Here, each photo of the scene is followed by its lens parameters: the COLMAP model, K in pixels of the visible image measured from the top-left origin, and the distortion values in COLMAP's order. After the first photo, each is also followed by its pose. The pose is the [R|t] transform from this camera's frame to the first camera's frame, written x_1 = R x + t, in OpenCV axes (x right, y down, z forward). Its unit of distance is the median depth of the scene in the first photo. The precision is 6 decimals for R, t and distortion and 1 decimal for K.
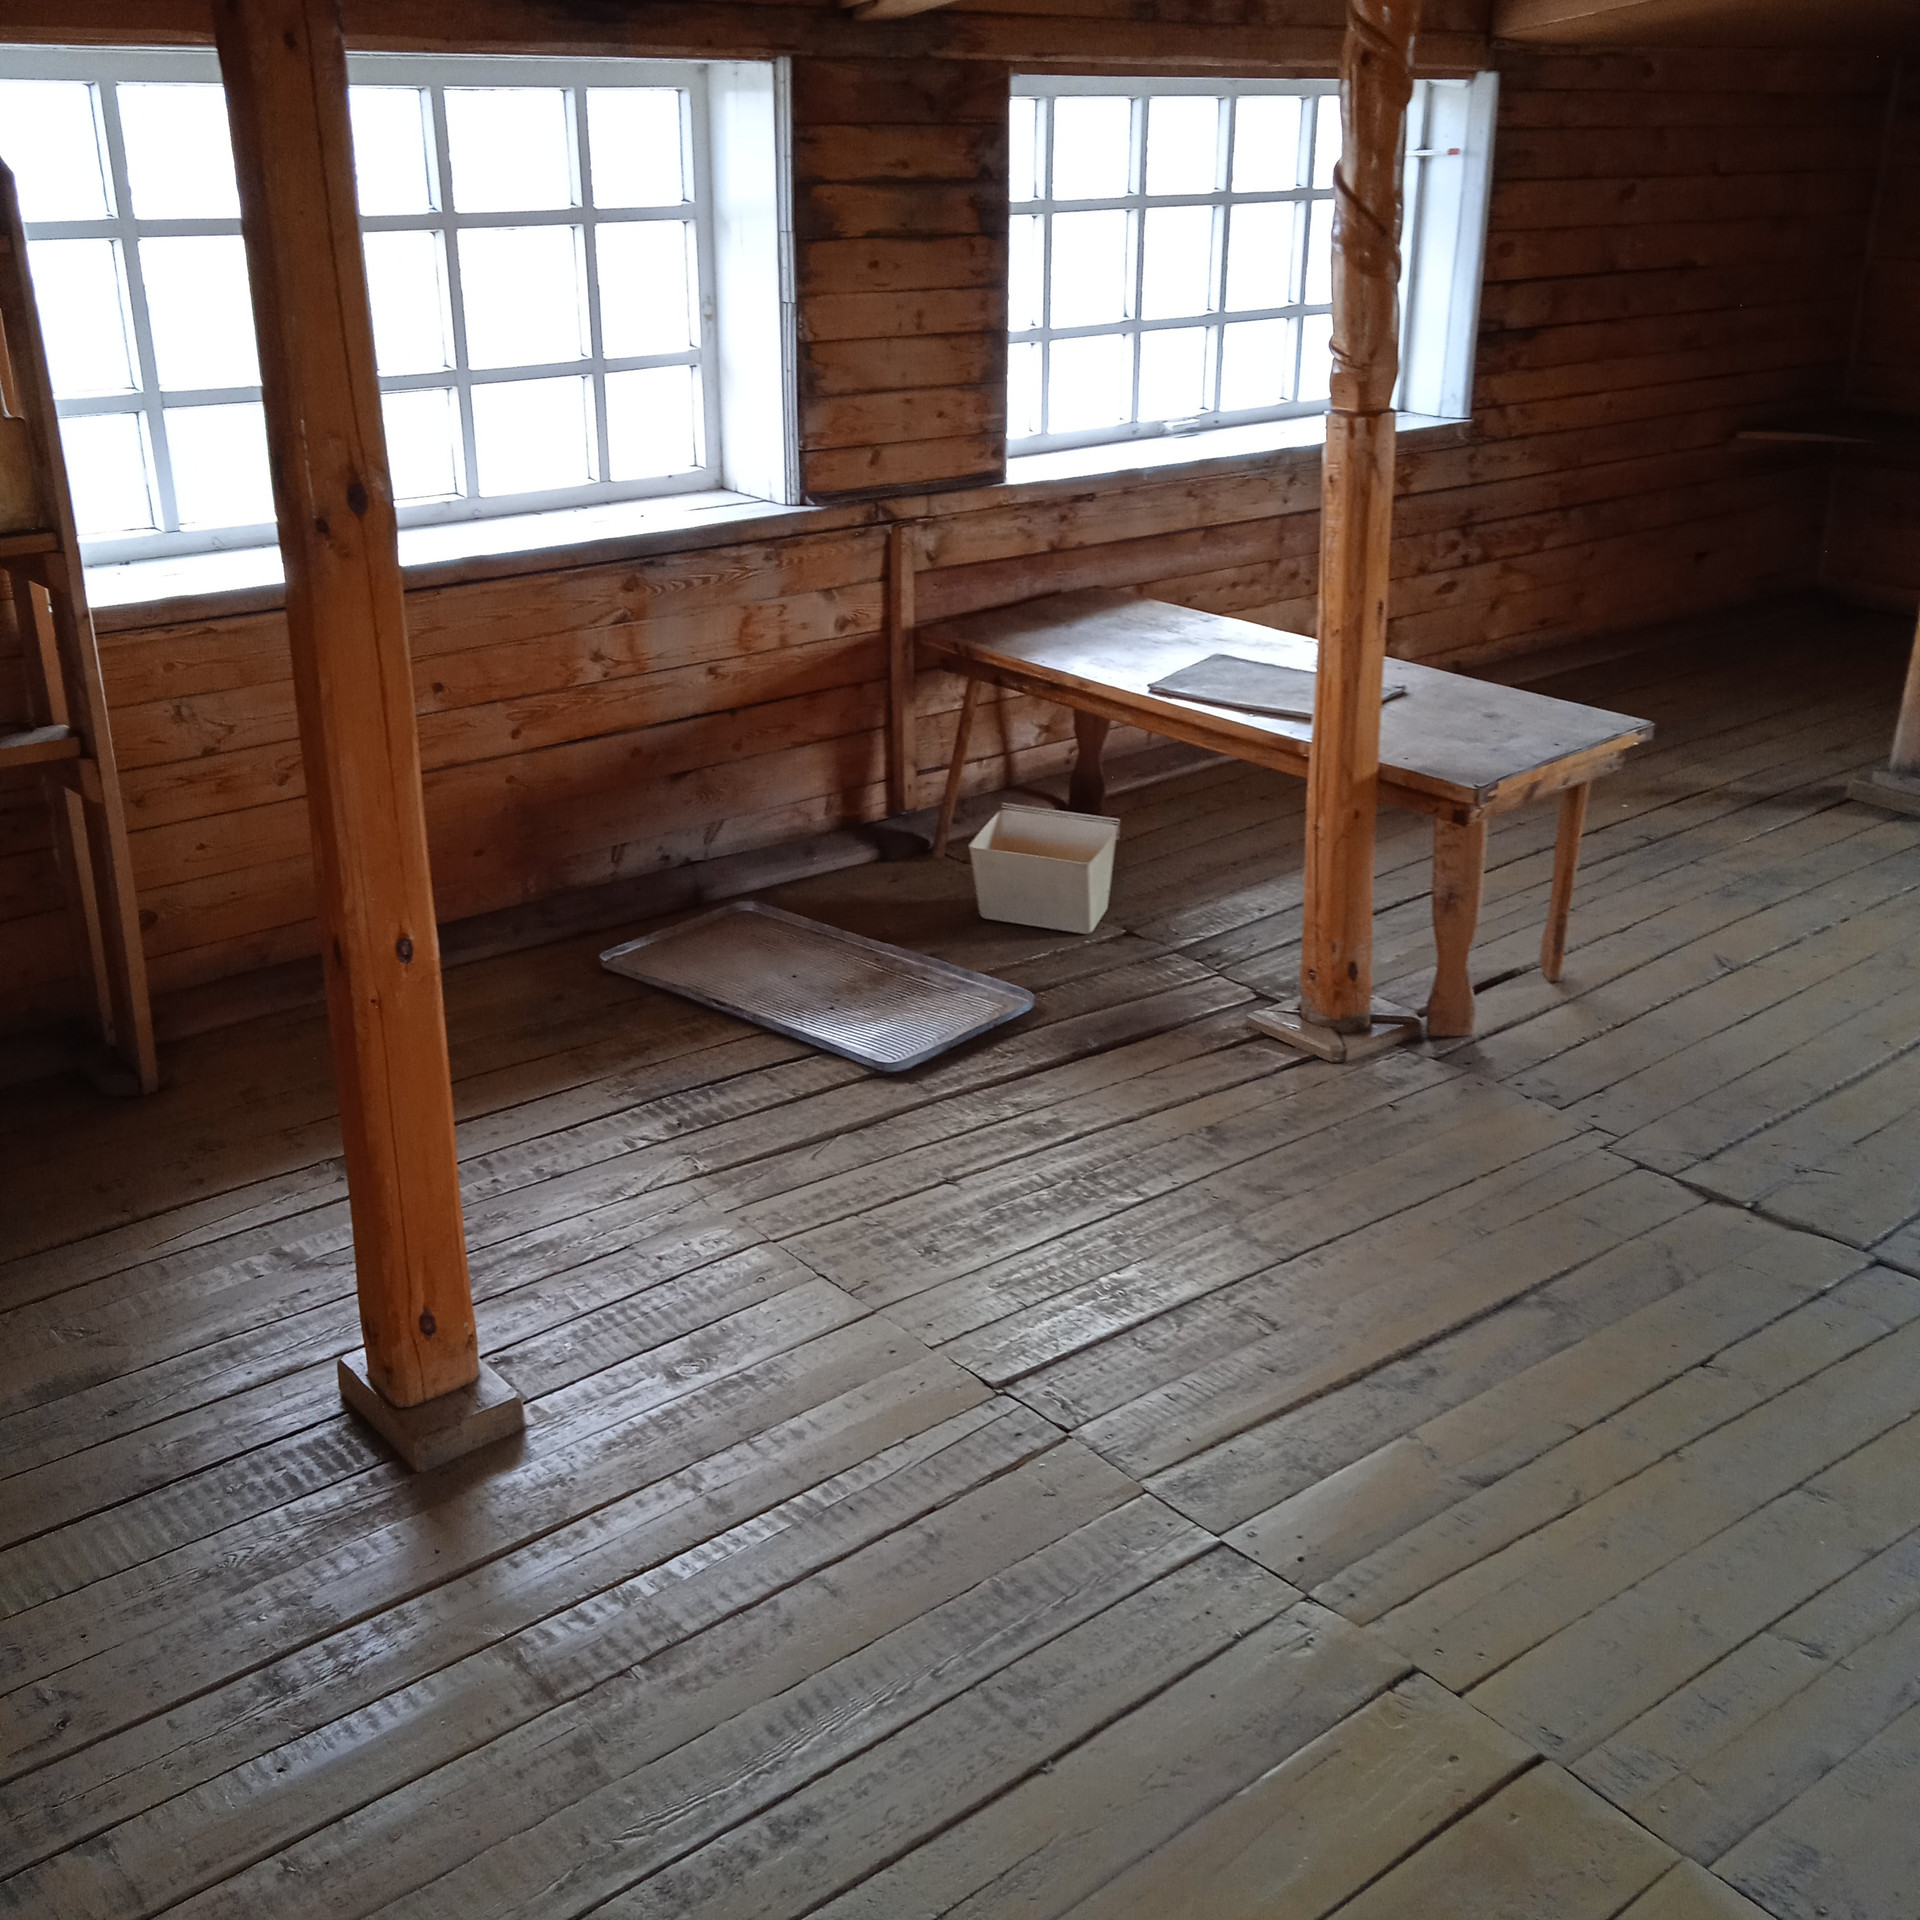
lens RADIAL K [[2089.9, 0, 954.8], [0, 2089.9, 957.6], [0, 0, 1]] dist [0.041582, 0.000000]
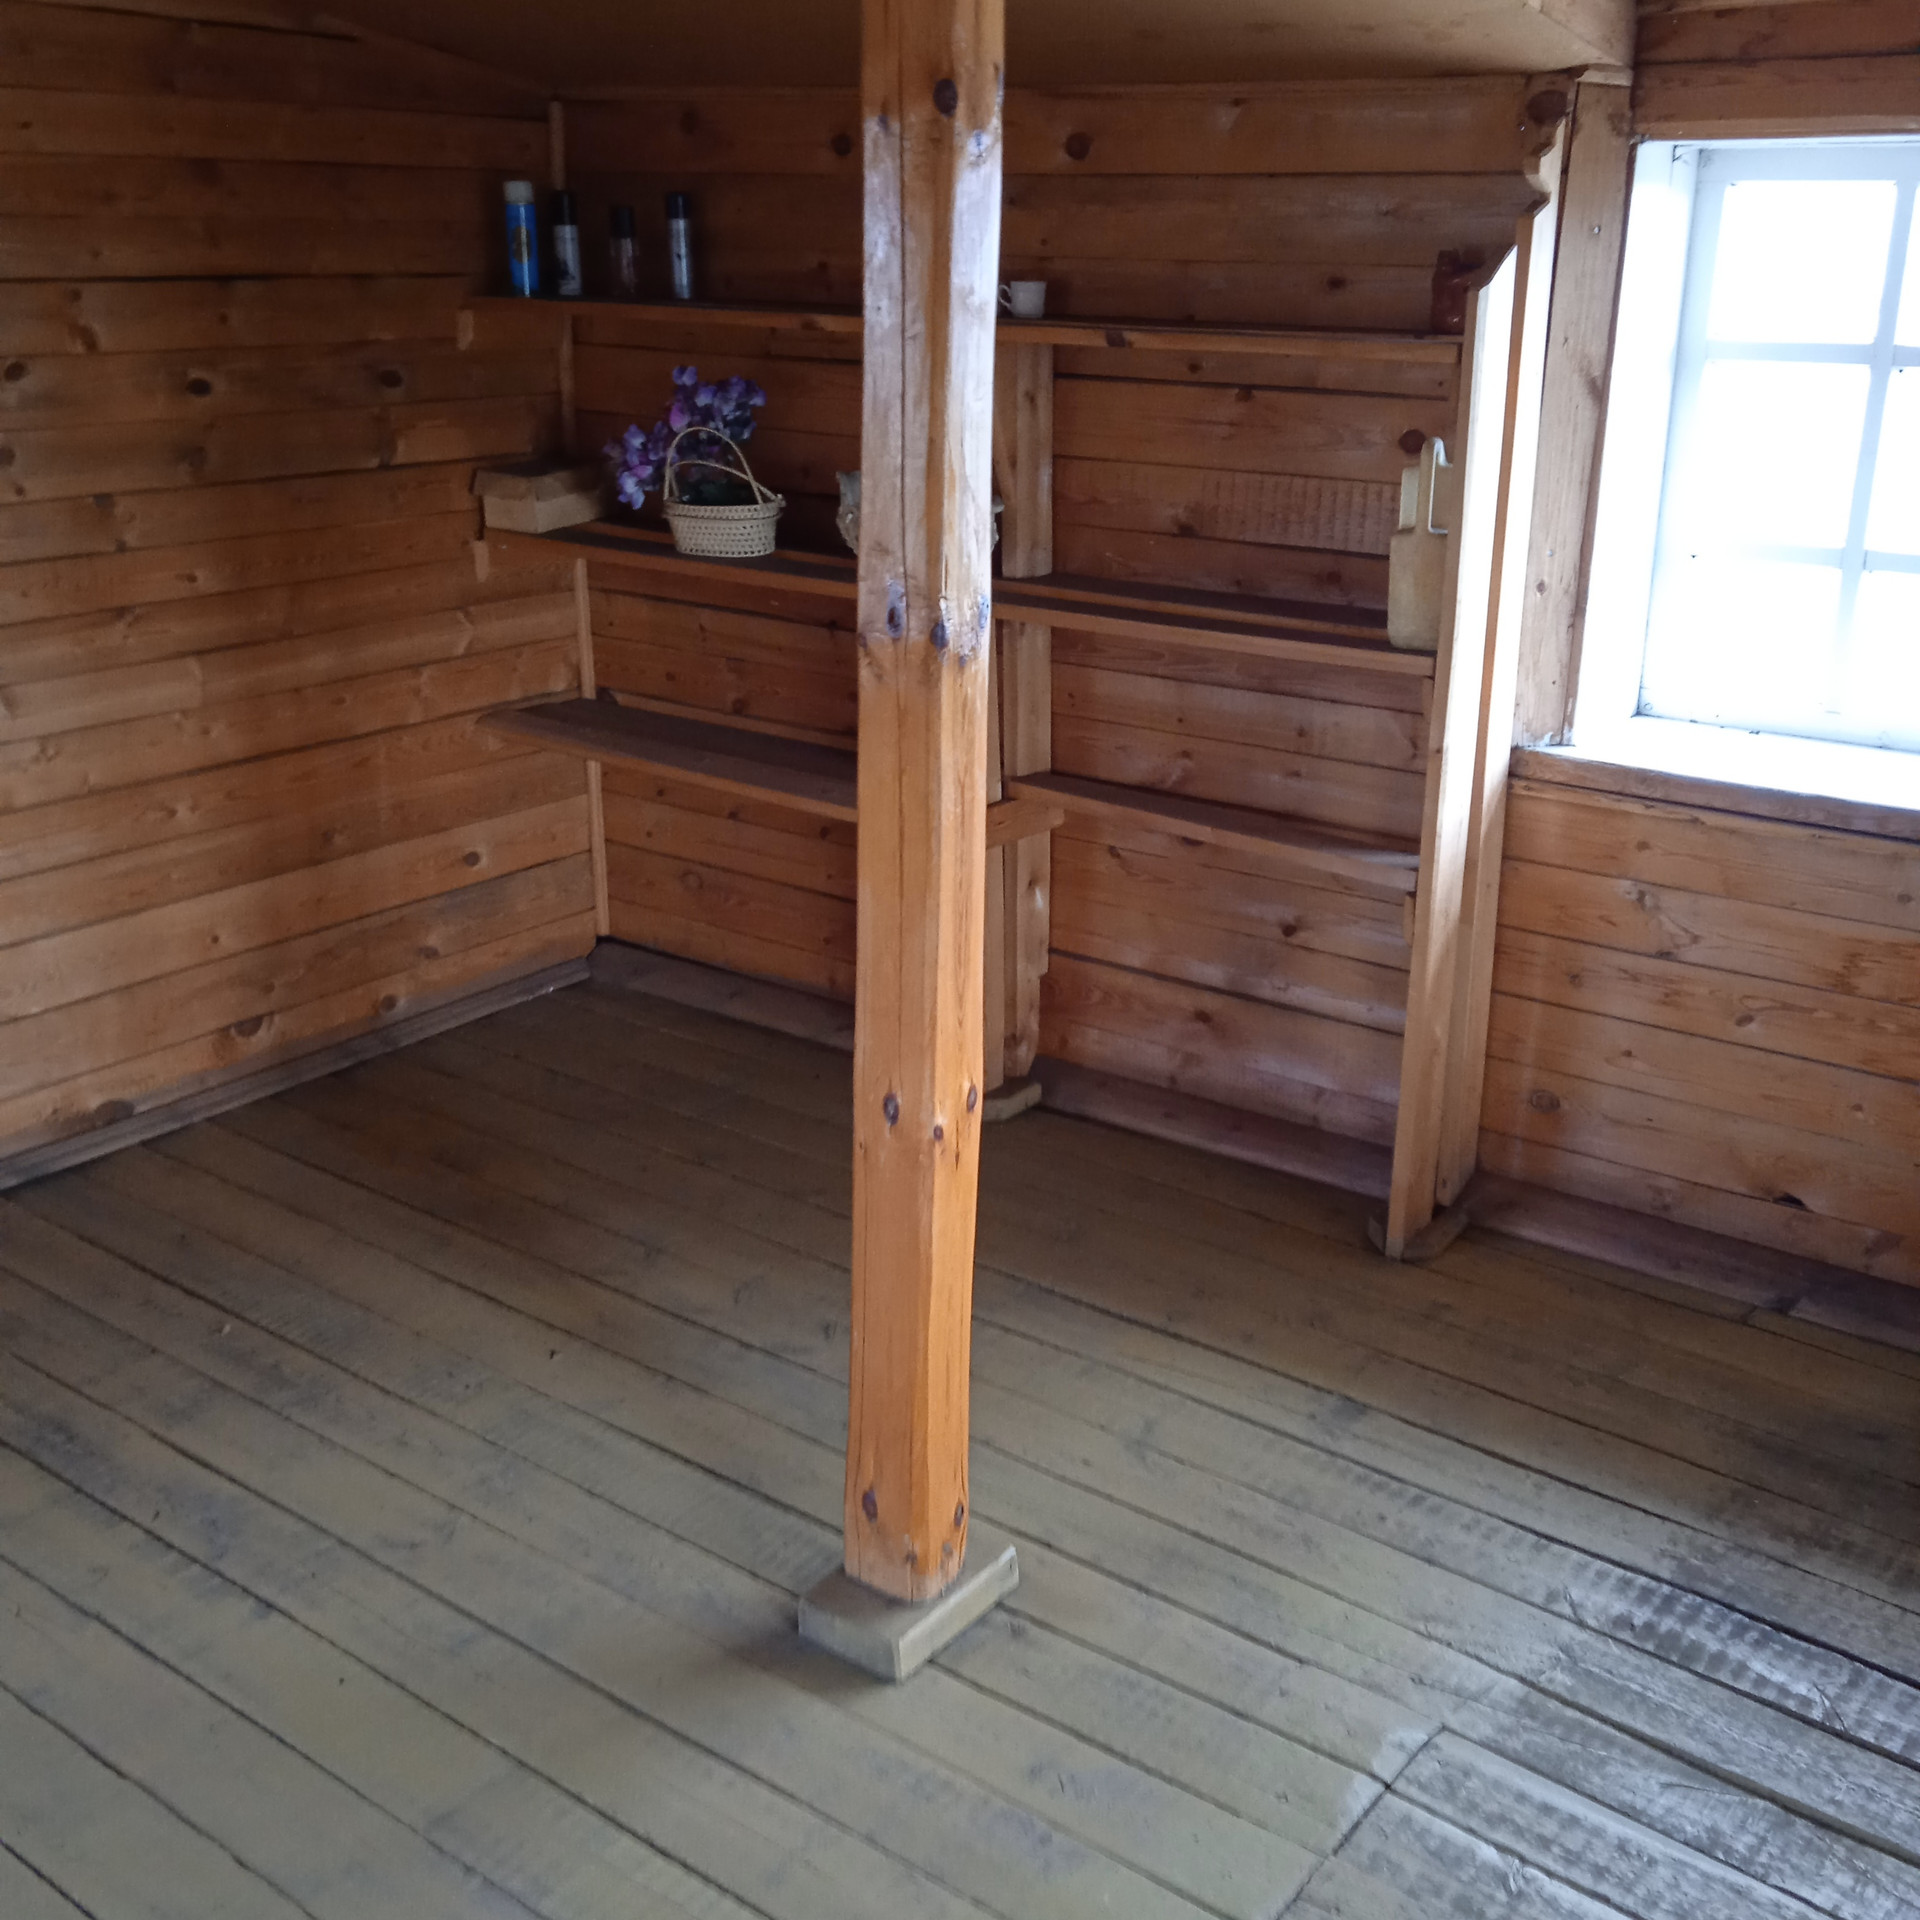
lens RADIAL K [[2089.9, 0, 955.6], [0, 2089.9, 961.5], [0, 0, 1]] dist [0.041582, 0.000000]
pose [[0.219270, 0.320953, -0.921363, 0.398145], [-0.368288, 0.901709, 0.226460, -0.197535], [0.903485, 0.289671, 0.315921, 0.511770]]
